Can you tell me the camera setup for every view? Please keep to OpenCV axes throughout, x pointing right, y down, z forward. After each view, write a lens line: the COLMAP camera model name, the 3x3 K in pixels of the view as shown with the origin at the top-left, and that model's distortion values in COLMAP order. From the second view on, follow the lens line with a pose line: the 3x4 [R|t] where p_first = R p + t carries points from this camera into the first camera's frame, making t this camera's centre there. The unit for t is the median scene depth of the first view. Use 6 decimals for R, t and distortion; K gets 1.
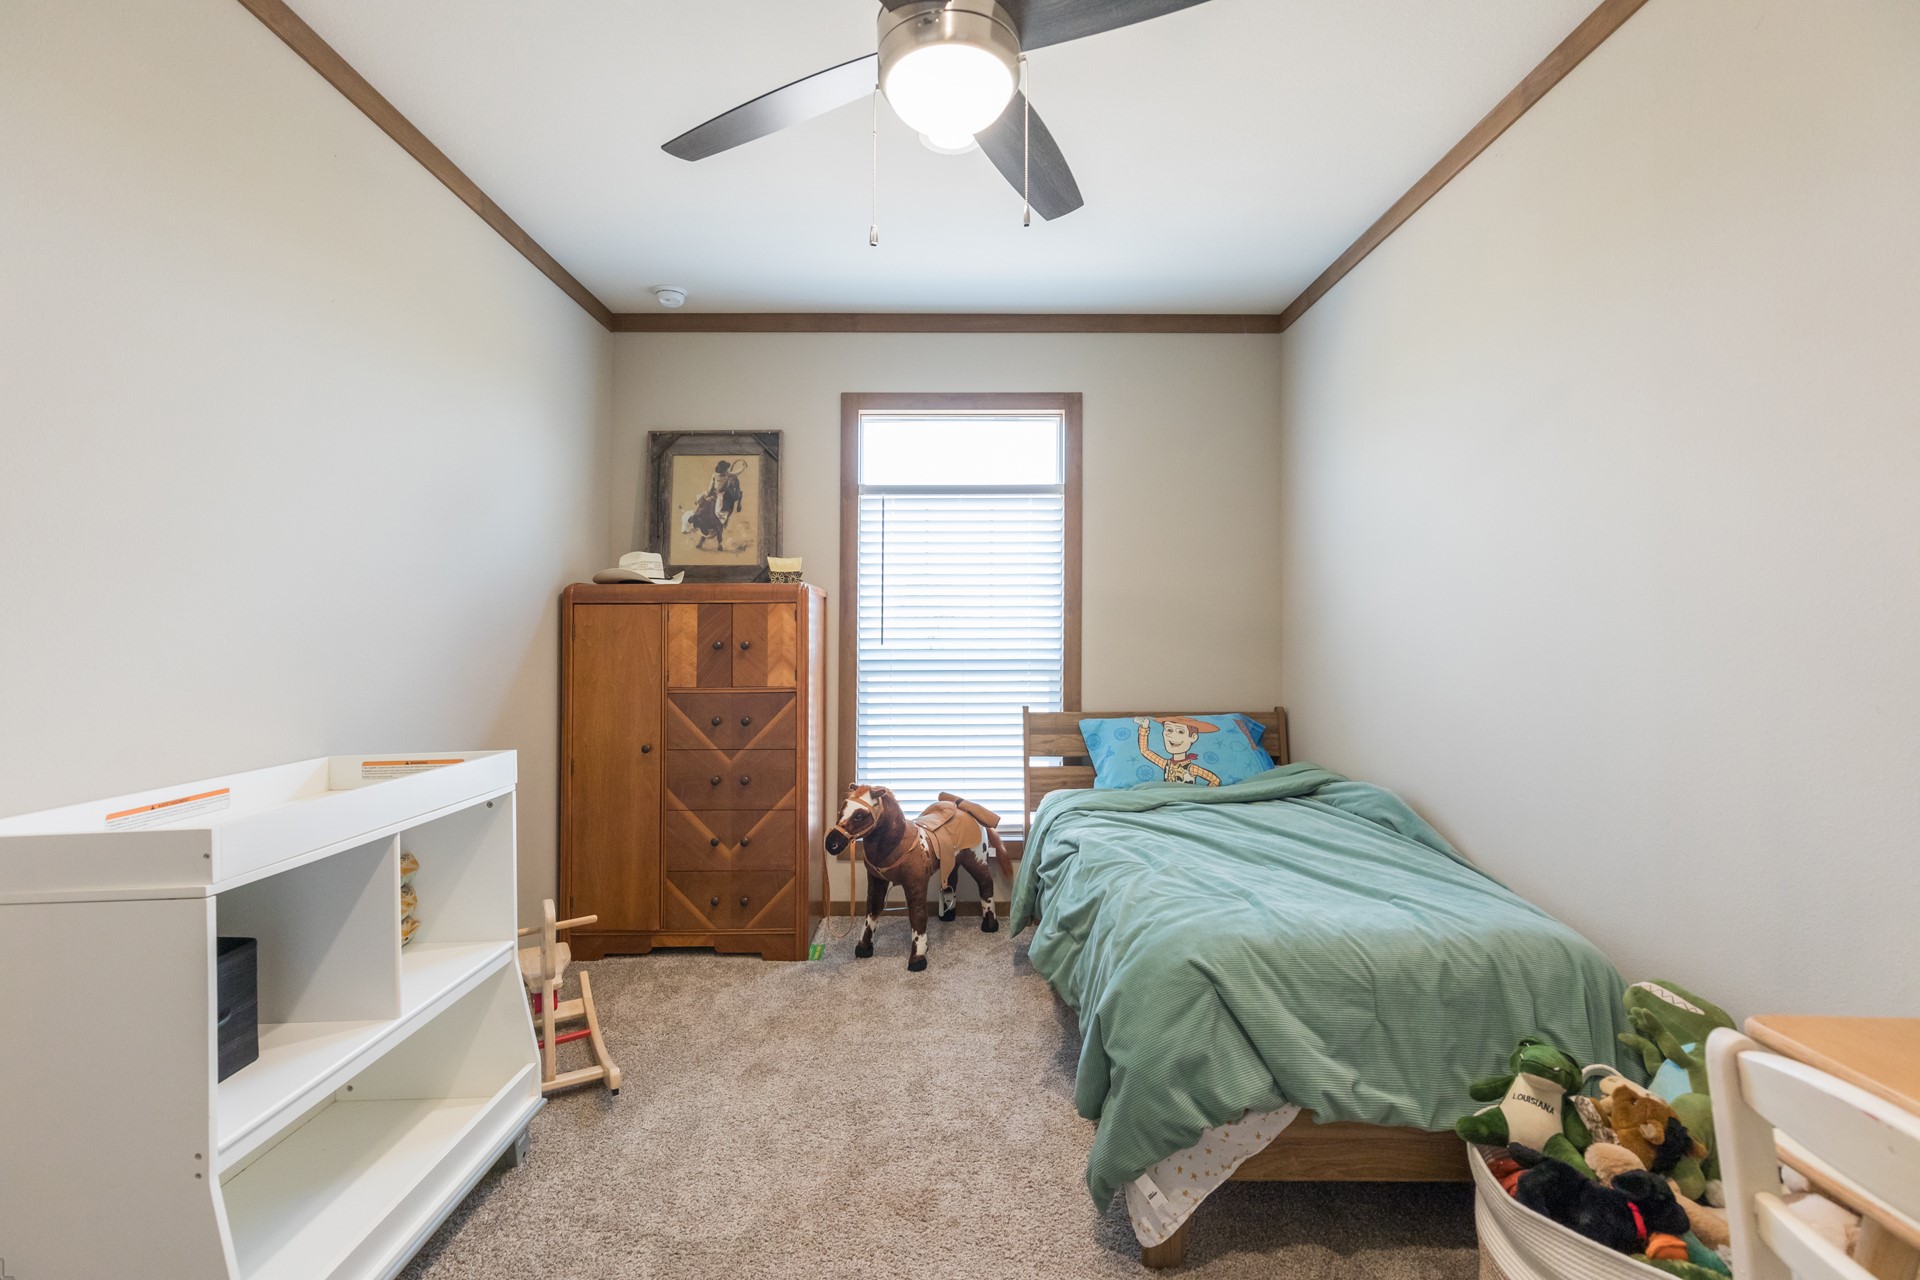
lens RADIAL K [[897.3, 0, 959.0], [0, 897.3, 617.9], [0, 0, 1]] dist [0.009510, -0.000270]
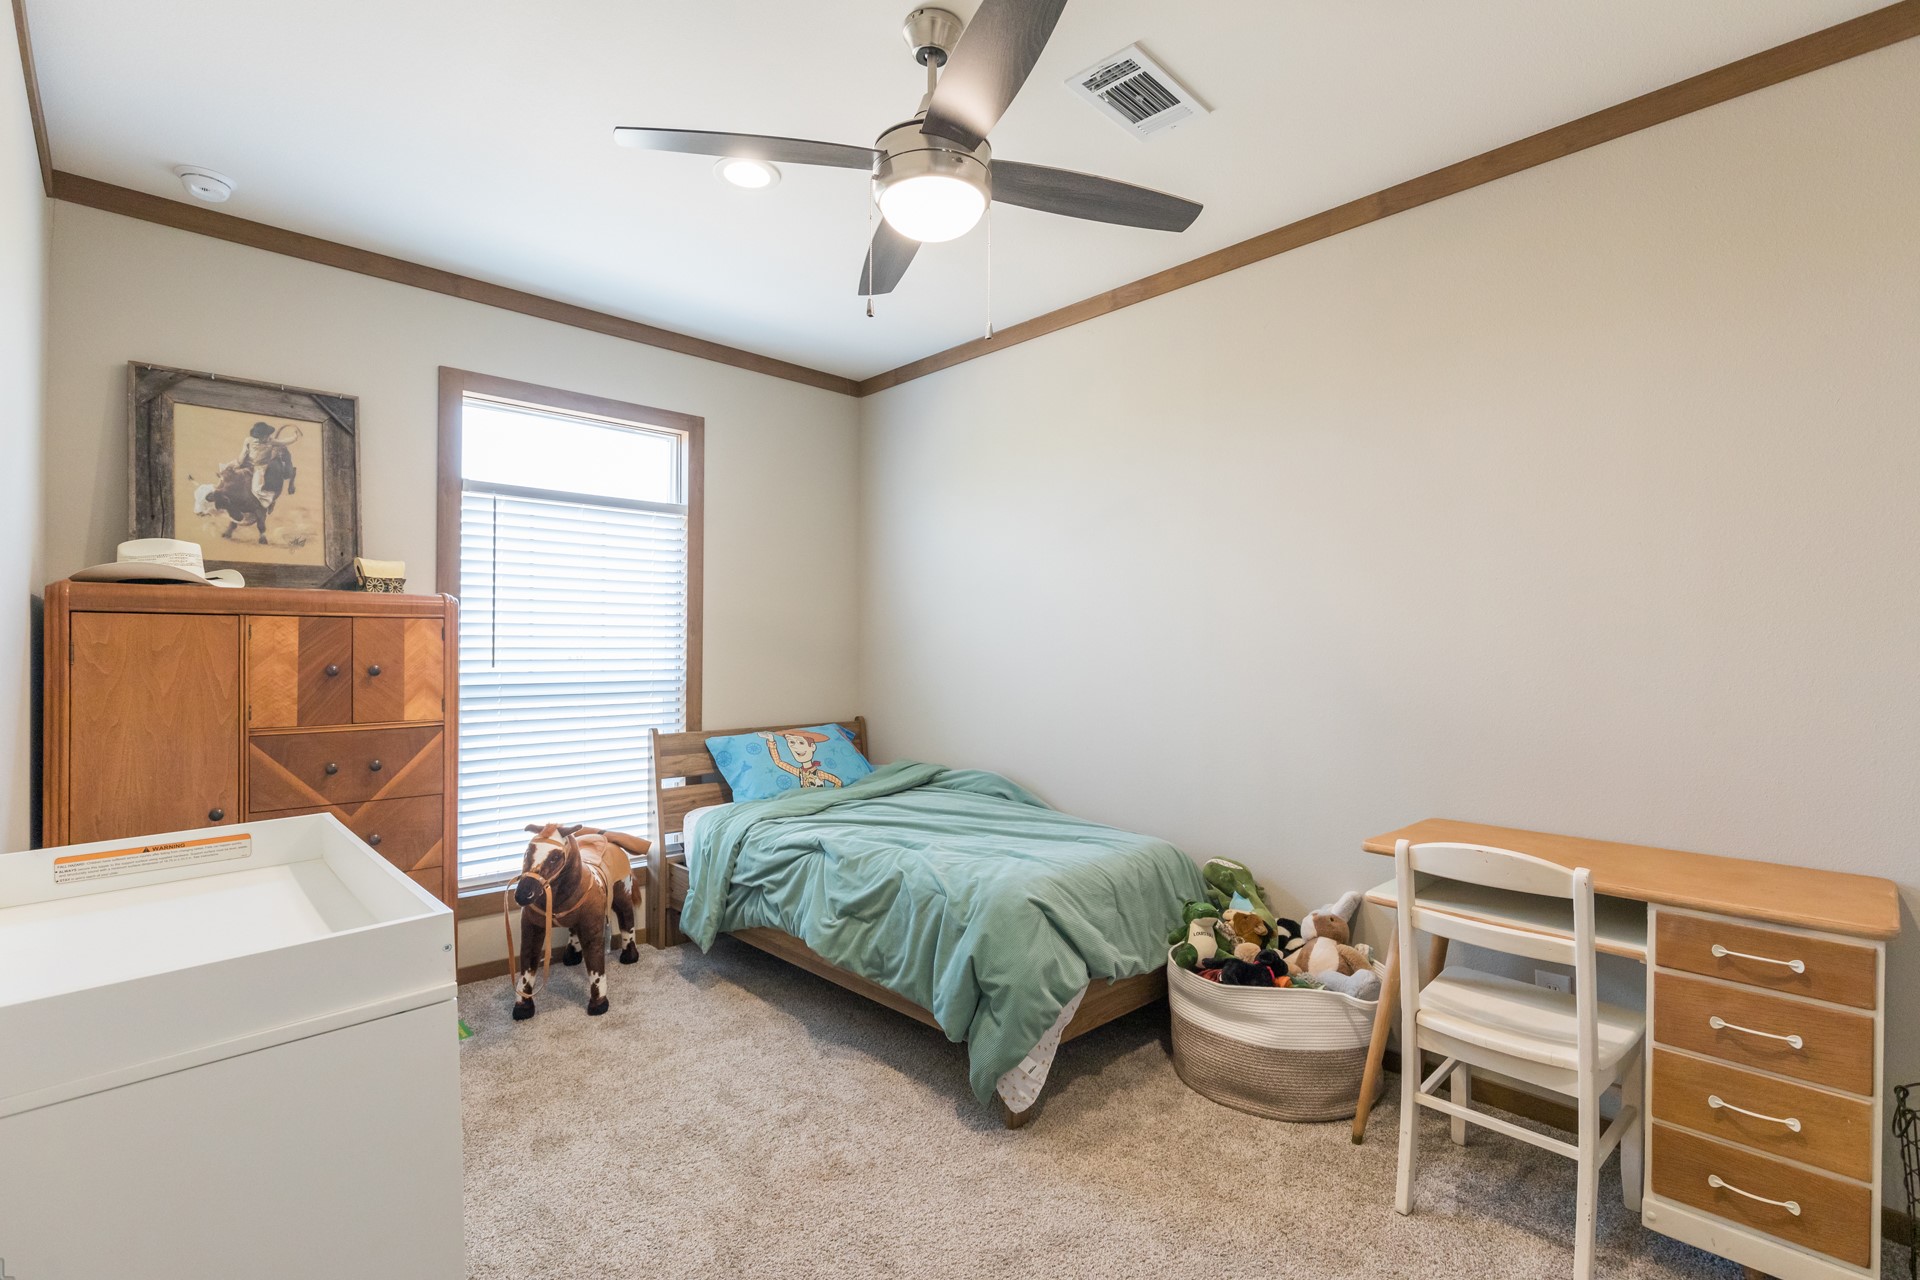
lens RADIAL K [[942.1, 0, 958.7], [0, 942.1, 644.0], [0, 0, 1]] dist [0.002000, -0.000152]
pose [[0.706108, 0.006496, 0.708075, -0.442376], [-0.016071, 0.999847, 0.006854, -0.006500], [-0.707922, -0.016219, 0.706104, 0.039844]]
